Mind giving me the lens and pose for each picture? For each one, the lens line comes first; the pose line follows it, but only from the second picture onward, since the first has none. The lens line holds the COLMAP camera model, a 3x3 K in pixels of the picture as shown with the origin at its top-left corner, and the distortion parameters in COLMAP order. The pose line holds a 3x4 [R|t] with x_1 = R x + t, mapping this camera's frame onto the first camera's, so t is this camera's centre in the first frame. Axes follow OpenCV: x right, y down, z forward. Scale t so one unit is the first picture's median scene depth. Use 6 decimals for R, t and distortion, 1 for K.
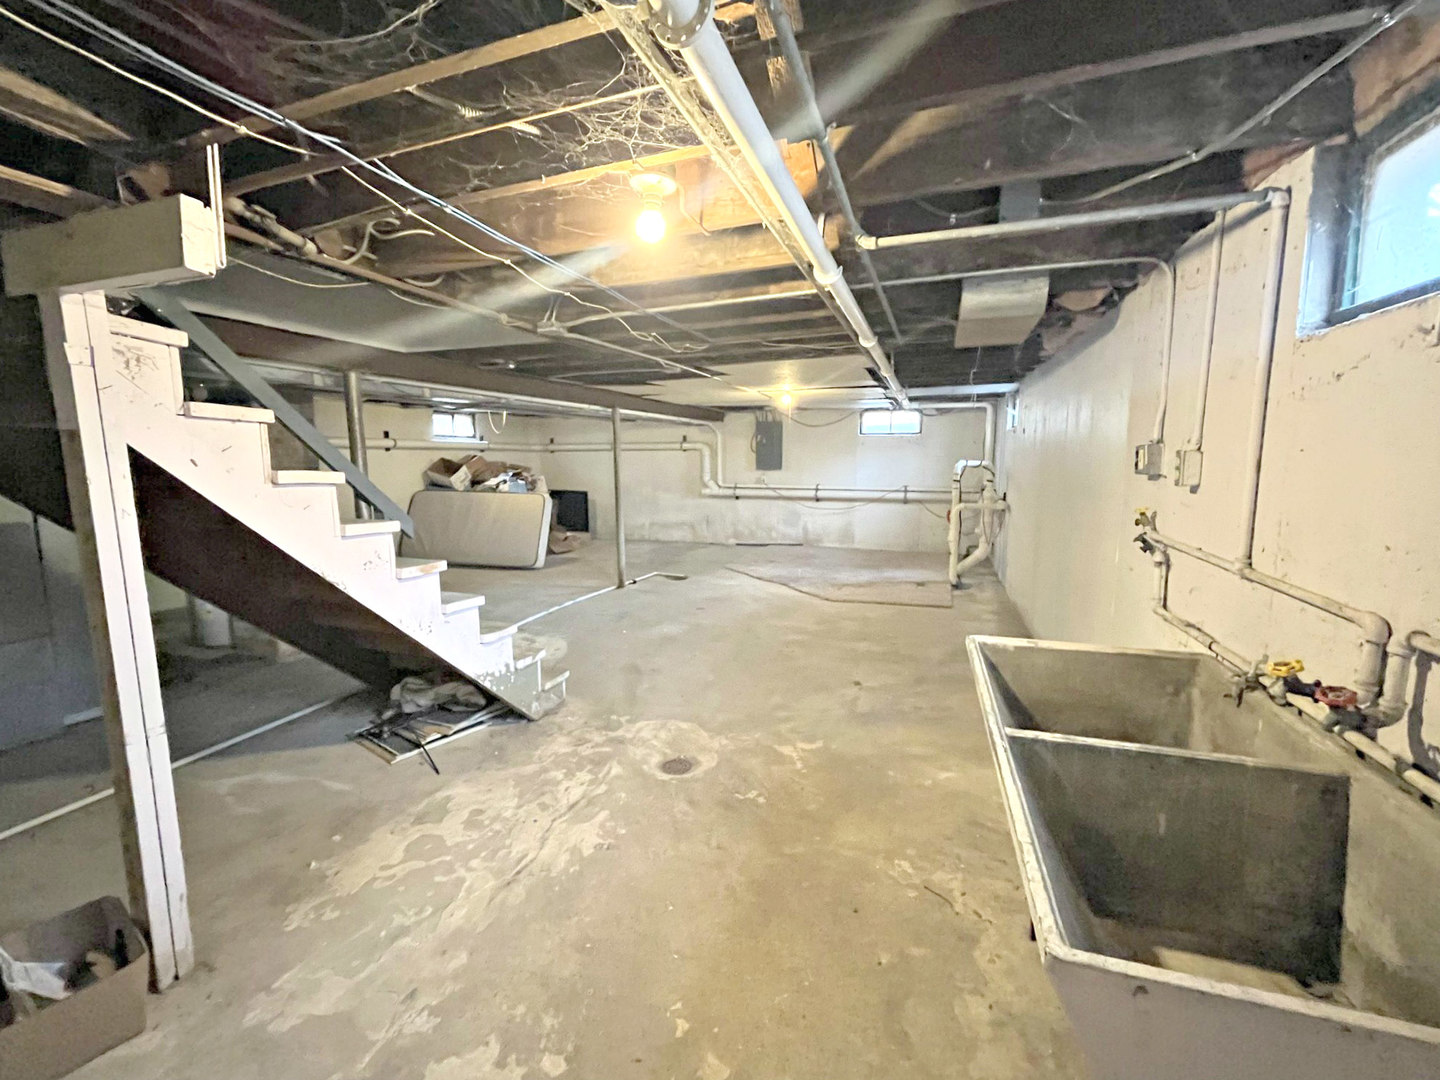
lens RADIAL K [[587.1, 0, 715.9], [0, 587.1, 541.3], [0, 0, 1]] dist [-0.002432, -0.000205]
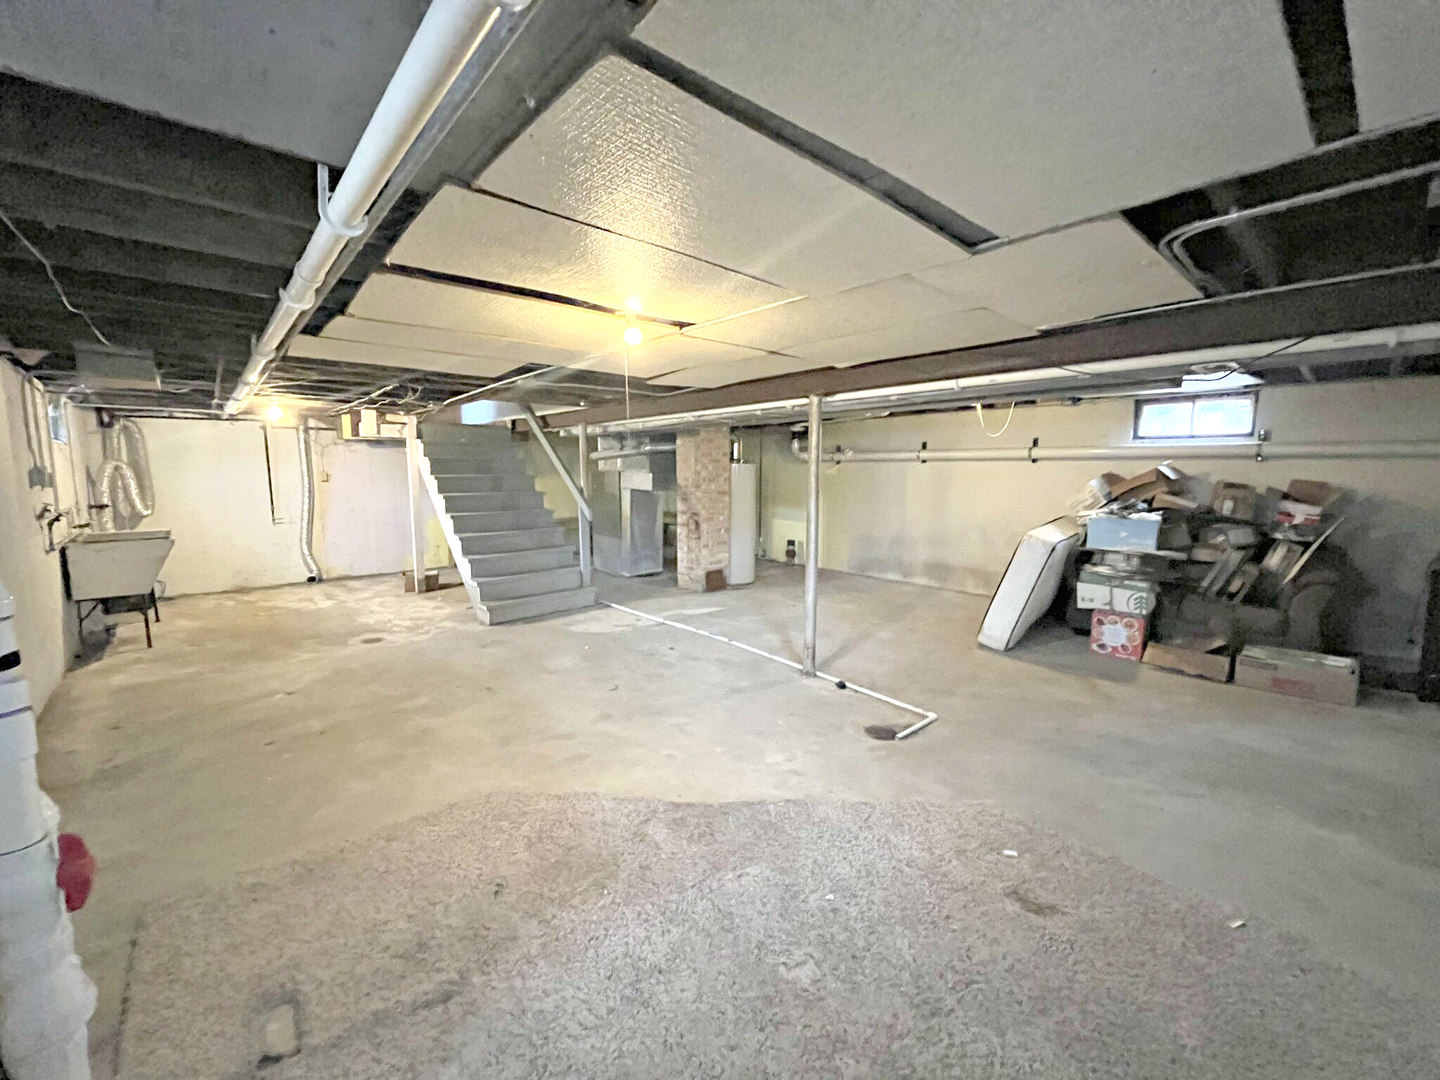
lens RADIAL K [[587.1, 0, 715.9], [0, 587.1, 541.3], [0, 0, 1]] dist [-0.002432, -0.000205]
pose [[-0.468822, 0.109404, -0.876491, 0.560823], [-0.125297, 0.974028, 0.188599, -0.221875], [0.874361, 0.198241, -0.442938, 1.514587]]
